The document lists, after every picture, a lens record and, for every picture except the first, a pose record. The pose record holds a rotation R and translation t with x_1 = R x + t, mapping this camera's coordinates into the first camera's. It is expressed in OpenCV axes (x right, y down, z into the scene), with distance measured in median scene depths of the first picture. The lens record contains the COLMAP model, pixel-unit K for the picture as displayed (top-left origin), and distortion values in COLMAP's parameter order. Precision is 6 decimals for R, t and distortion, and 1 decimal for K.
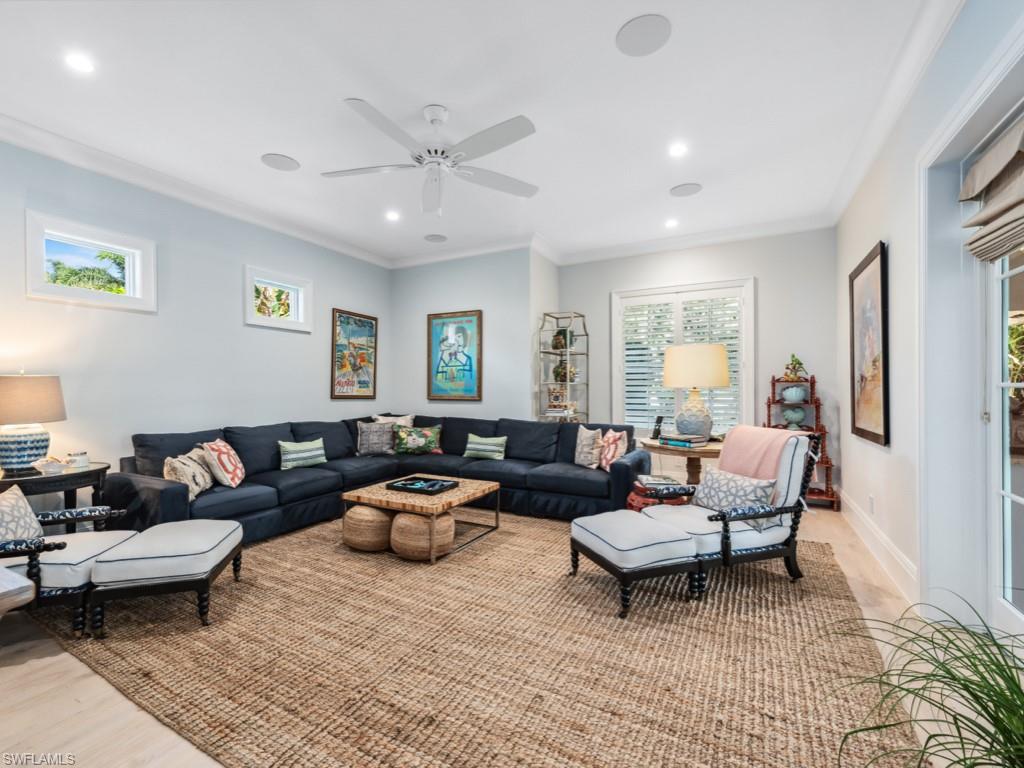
lens RADIAL K [[449.3, 0, 504.7], [0, 449.3, 384.6], [0, 0, 1]] dist [0.021004, -0.010425]
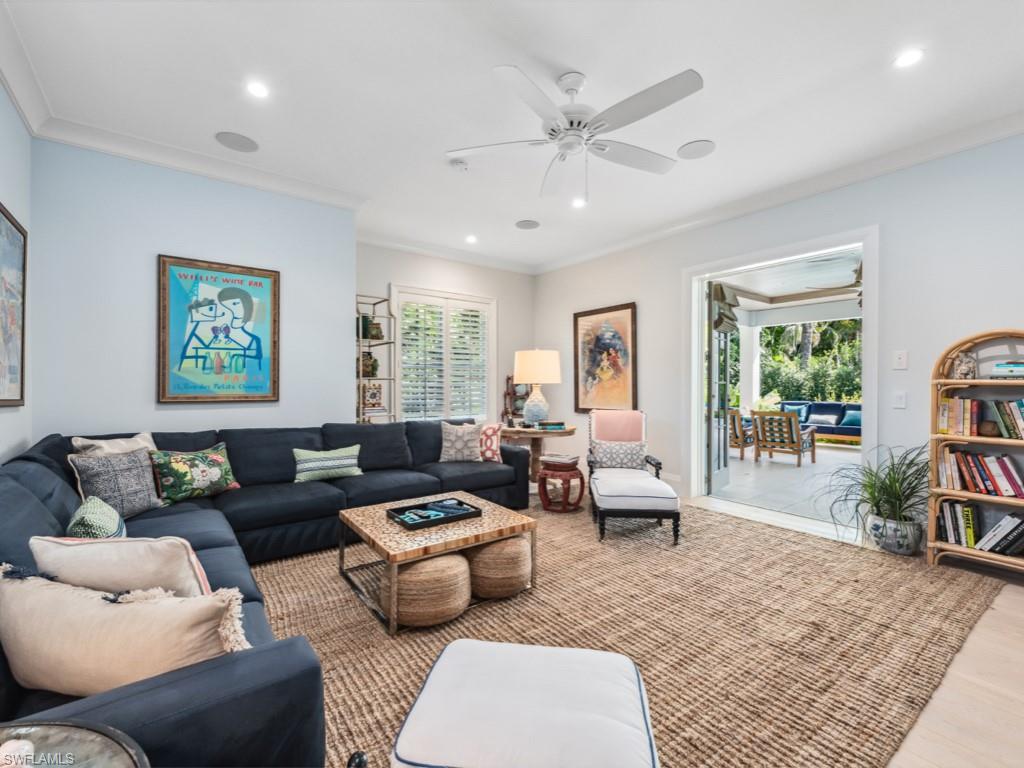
lens RADIAL K [[449.3, 0, 504.7], [0, 449.3, 384.6], [0, 0, 1]] dist [0.021004, -0.010425]
pose [[0.431831, 0.001062, 0.901954, -0.525330], [-0.005924, 0.999981, 0.001659, 0.005878], [-0.901935, -0.006059, 0.431829, 0.373681]]
